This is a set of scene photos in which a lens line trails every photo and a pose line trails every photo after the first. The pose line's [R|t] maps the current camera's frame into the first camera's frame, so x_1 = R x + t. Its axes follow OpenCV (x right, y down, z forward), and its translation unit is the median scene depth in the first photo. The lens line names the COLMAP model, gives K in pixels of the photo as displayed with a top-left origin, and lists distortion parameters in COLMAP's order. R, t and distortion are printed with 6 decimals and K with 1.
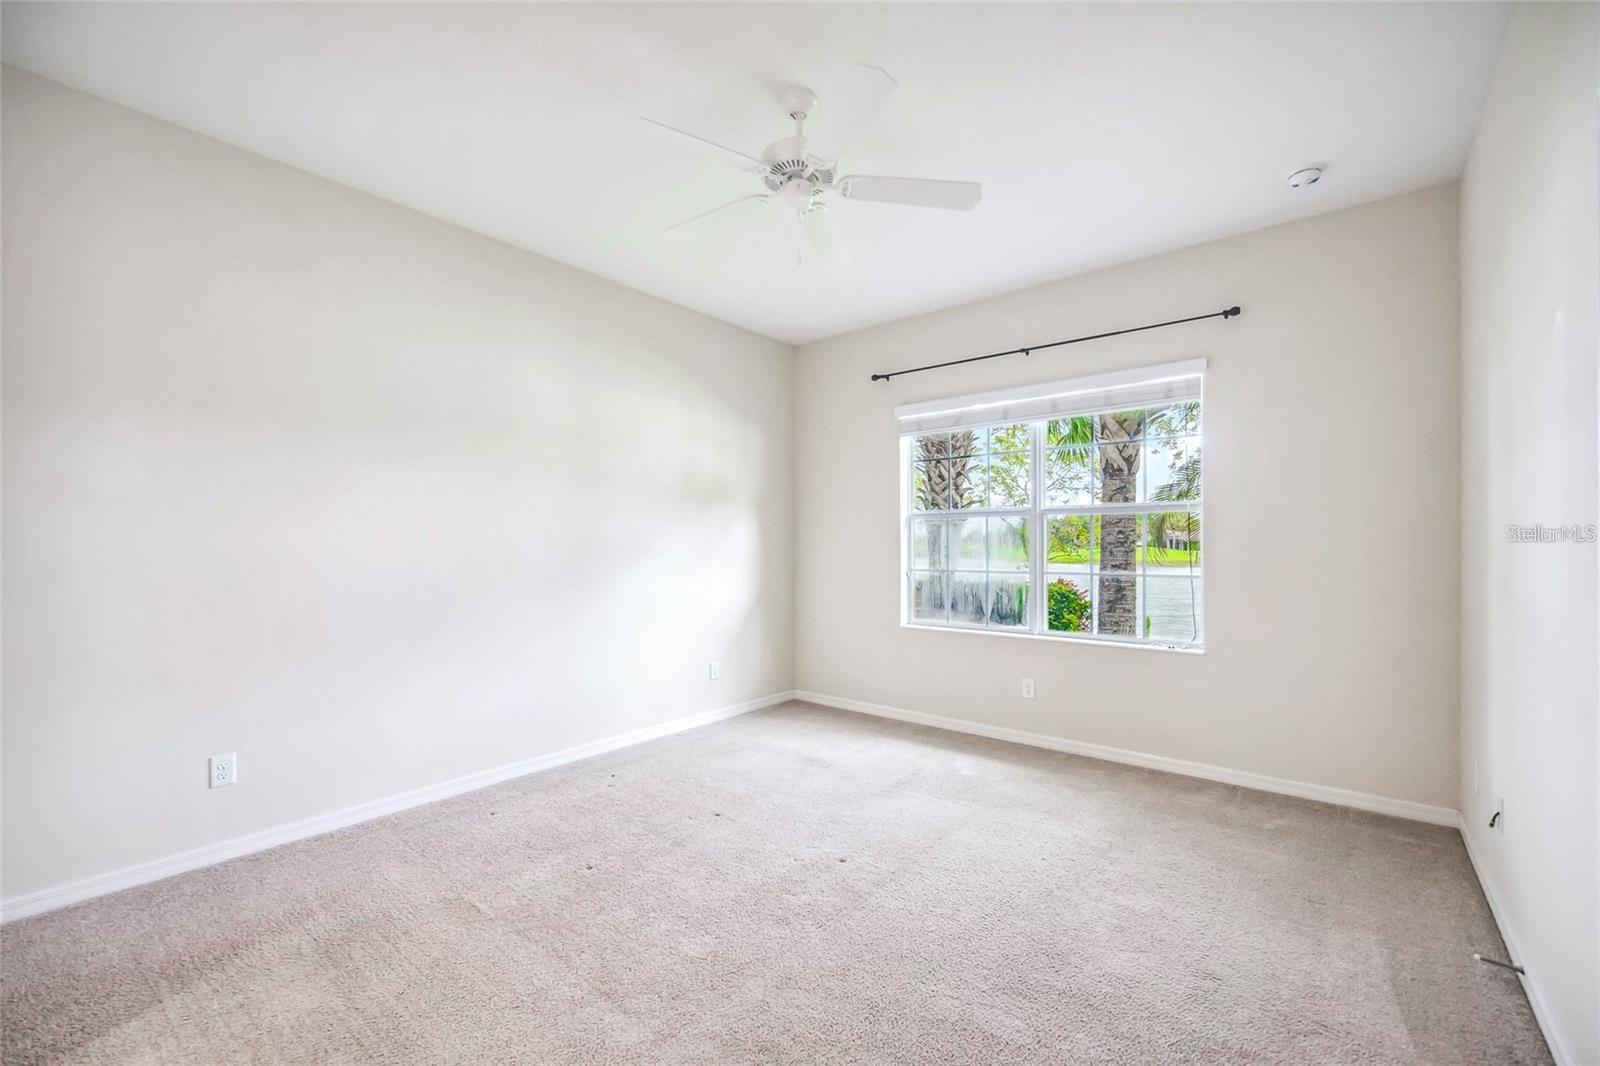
lens RADIAL K [[654.4, 0, 799.9], [0, 654.4, 539.1], [0, 0, 1]] dist [0.000624, 0.000116]
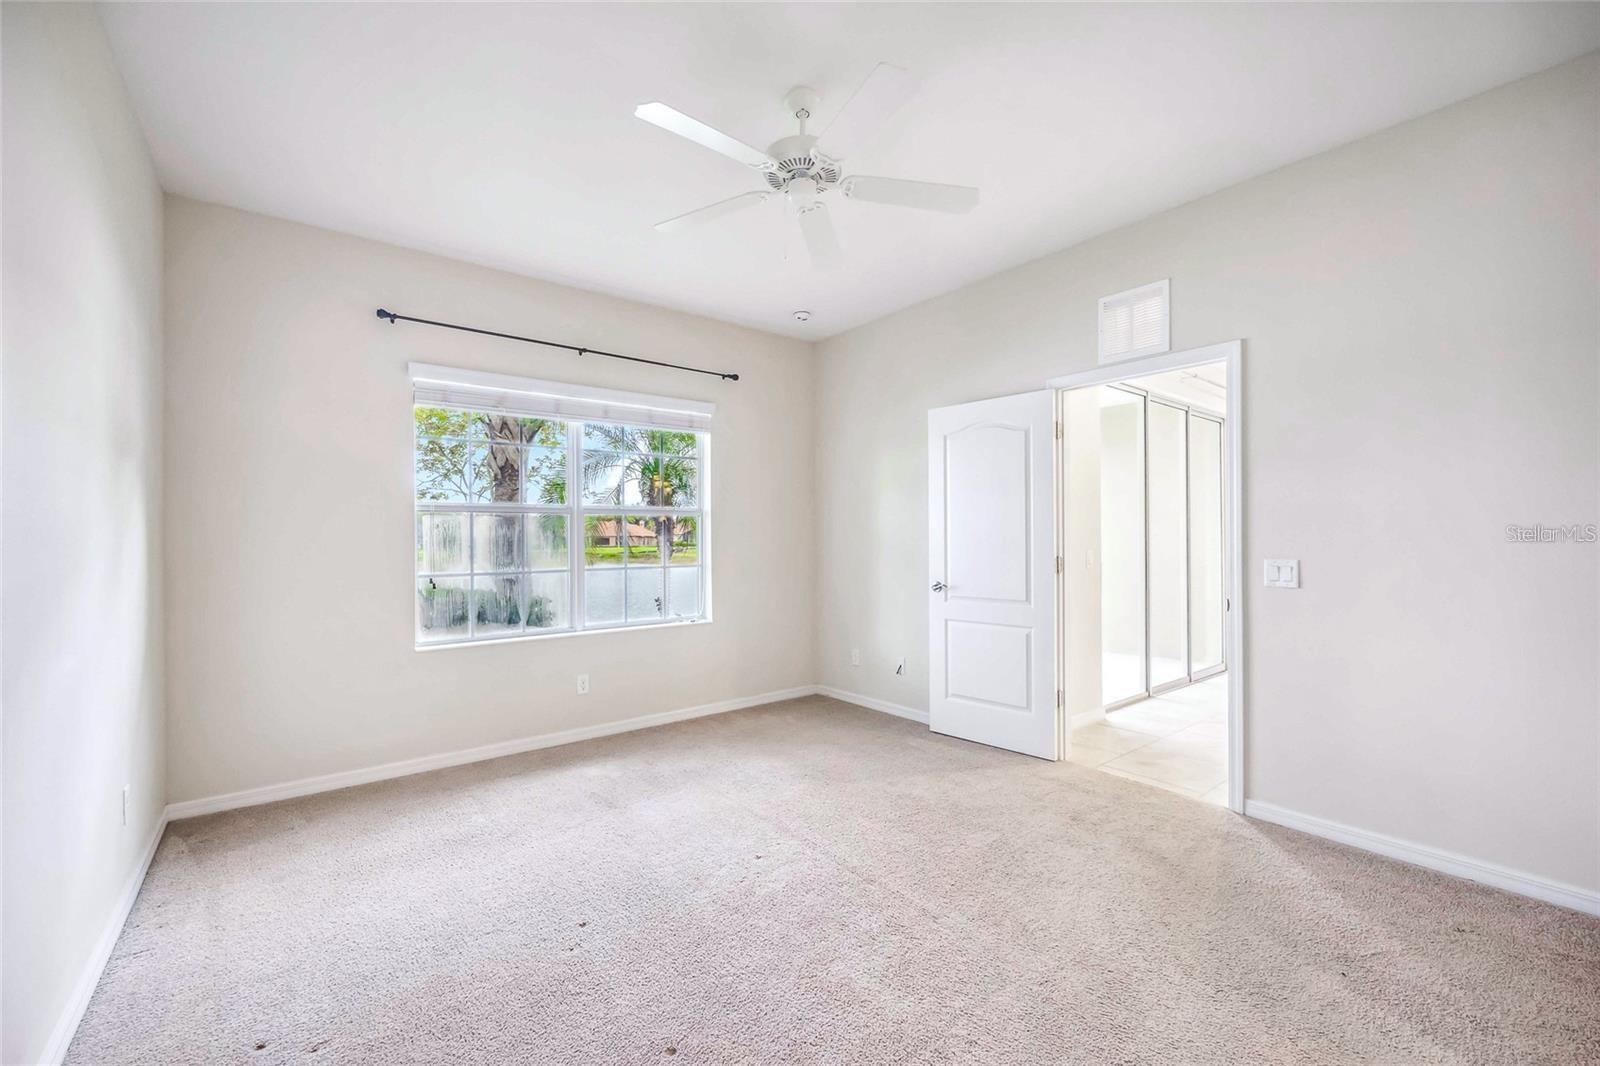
lens RADIAL K [[644.5, 0, 794.5], [0, 644.5, 539.0], [0, 0, 1]] dist [-0.001341, -0.000271]
pose [[0.220486, 0.001275, 0.975389, -0.555541], [0.003320, 0.999992, -0.002057, 0.006166], [-0.975385, 0.003692, 0.220480, 0.463794]]
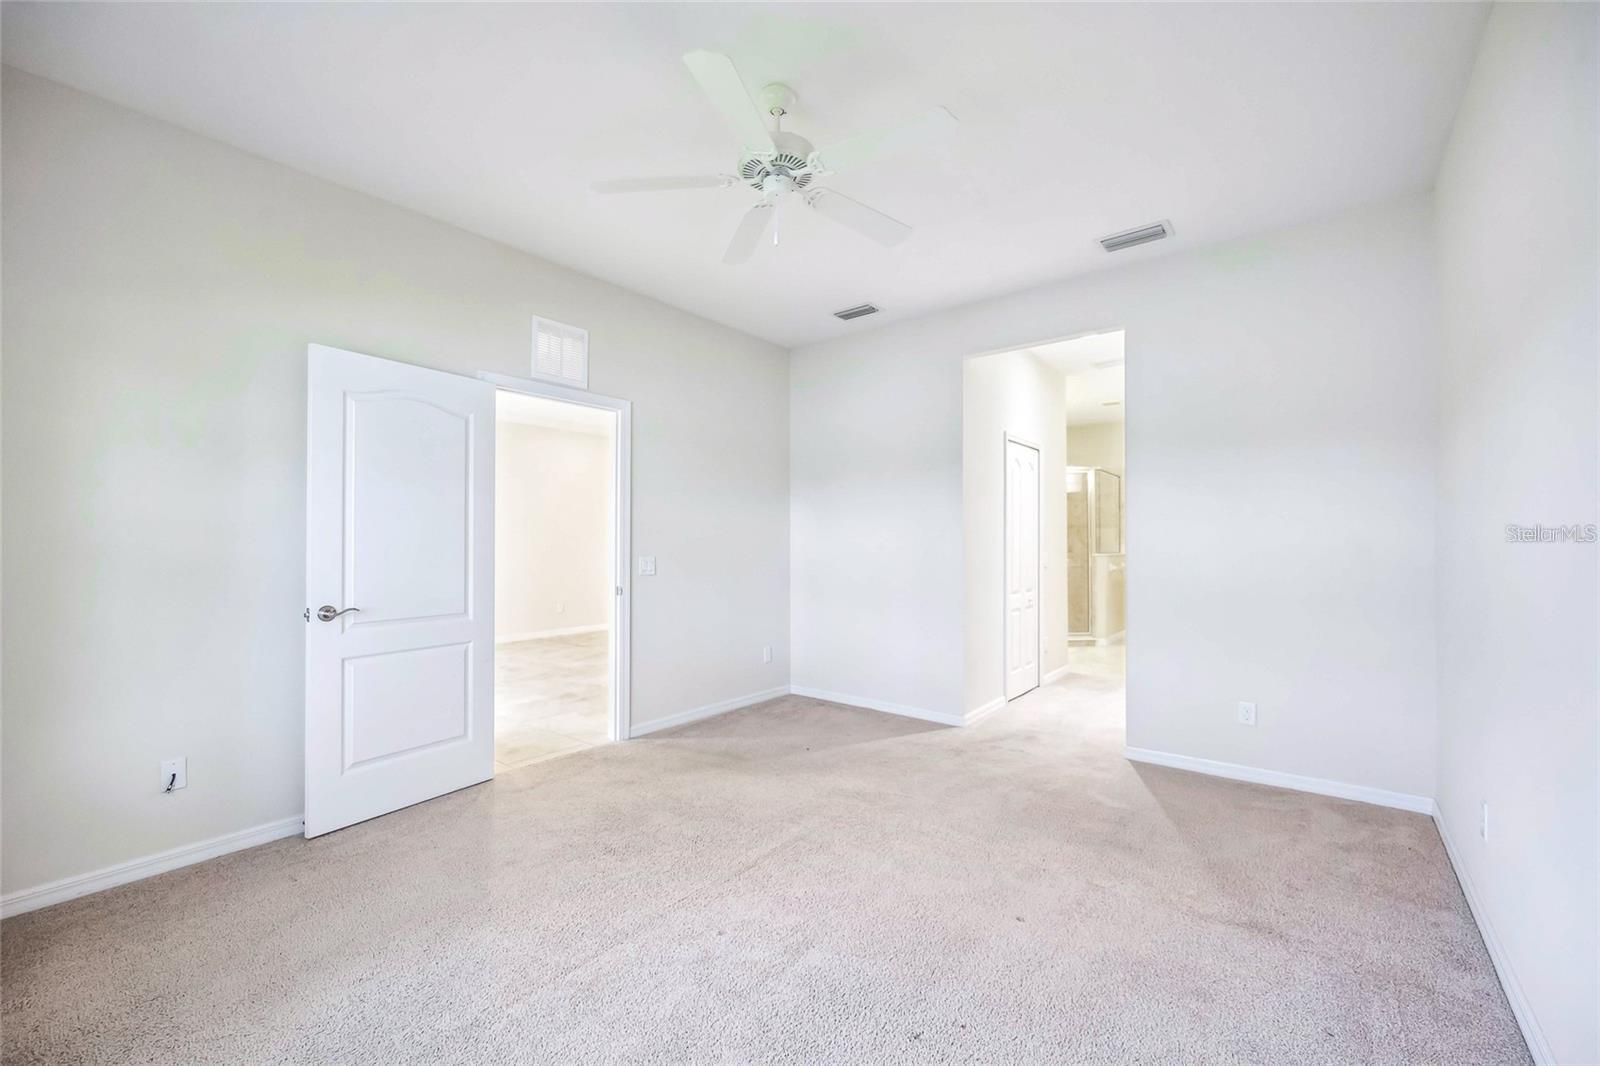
lens RADIAL K [[654.4, 0, 799.9], [0, 654.4, 539.1], [0, 0, 1]] dist [0.000624, 0.000116]
pose [[-0.999921, 0.005287, -0.011399, -0.012733], [0.005362, 0.999964, -0.006624, 0.009084], [0.011364, -0.006684, -0.999913, 1.150767]]
